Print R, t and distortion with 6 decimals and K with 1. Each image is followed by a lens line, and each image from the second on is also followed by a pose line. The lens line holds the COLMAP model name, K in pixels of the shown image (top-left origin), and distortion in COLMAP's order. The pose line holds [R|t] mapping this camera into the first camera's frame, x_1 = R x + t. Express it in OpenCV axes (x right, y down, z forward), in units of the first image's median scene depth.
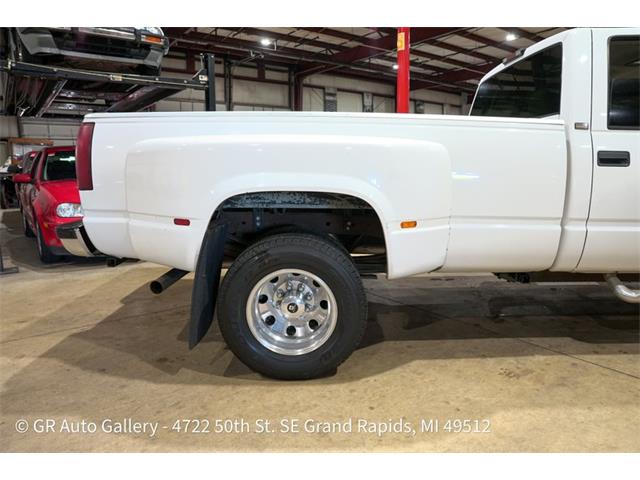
lens RADIAL K [[457.1, 0, 323.4], [0, 457.1, 227.2], [0, 0, 1]] dist [-0.142003, 0.101980]
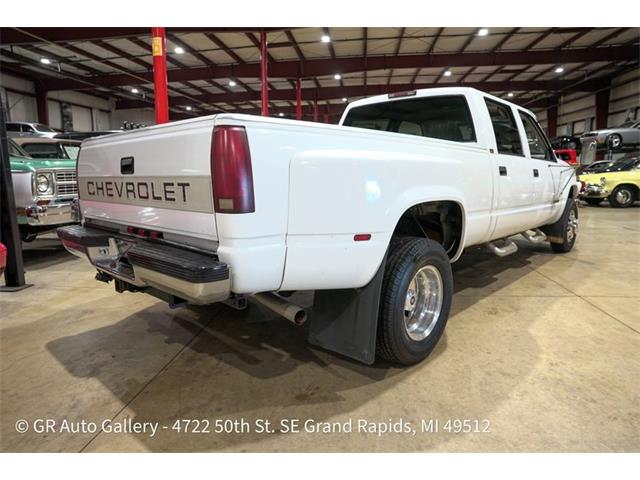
lens RADIAL K [[457.1, 0, 323.4], [0, 457.1, 227.2], [0, 0, 1]] dist [-0.142003, 0.101980]
pose [[0.656899, -0.093036, 0.748217, -0.993952], [0.102787, 0.994143, 0.033374, -0.067666], [-0.746940, 0.054984, 0.662614, 0.358451]]
